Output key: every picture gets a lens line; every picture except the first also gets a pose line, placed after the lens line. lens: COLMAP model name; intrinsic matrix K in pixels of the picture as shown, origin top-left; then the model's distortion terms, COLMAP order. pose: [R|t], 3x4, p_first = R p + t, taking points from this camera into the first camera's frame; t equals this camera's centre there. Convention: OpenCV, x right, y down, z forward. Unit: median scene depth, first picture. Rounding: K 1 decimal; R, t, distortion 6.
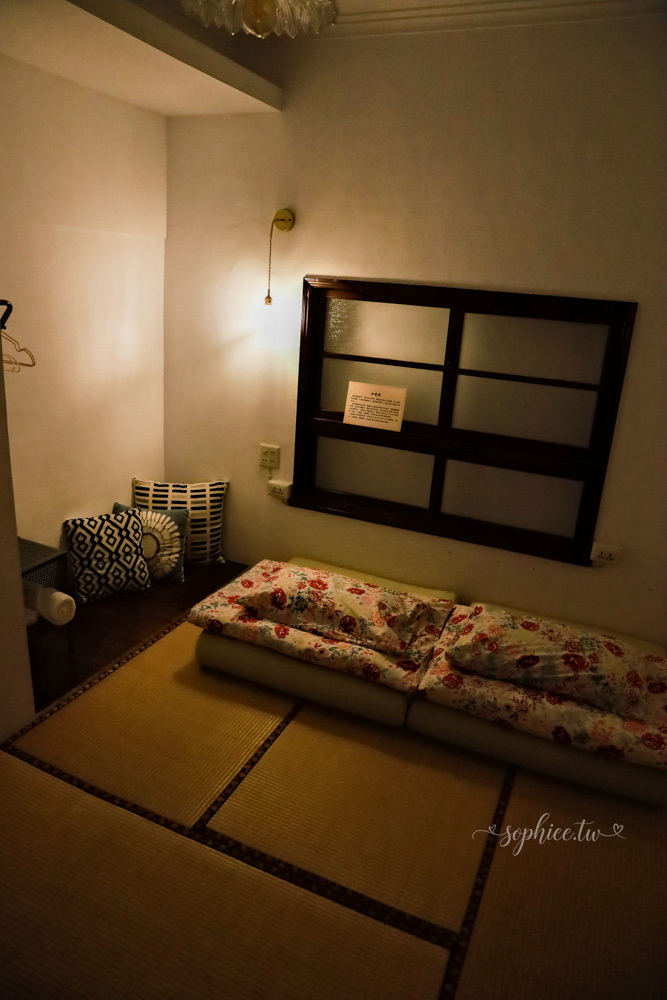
lens RADIAL K [[671.3, 0, 330.5], [0, 671.3, 500.9], [0, 0, 1]] dist [-0.122352, 0.103290]
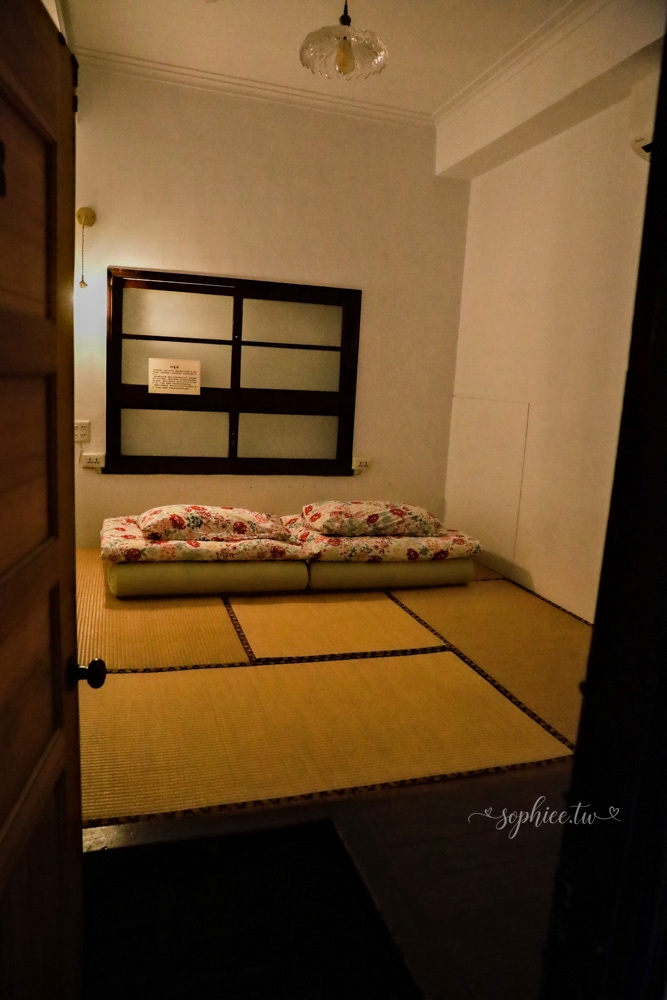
lens RADIAL K [[671.3, 0, 330.5], [0, 671.3, 500.9], [0, 0, 1]] dist [-0.122352, 0.103290]
pose [[0.749052, -0.136654, 0.648265, -0.623424], [0.205369, 0.978190, -0.031097, 0.201454], [-0.629877, 0.156427, 0.760780, -0.056880]]
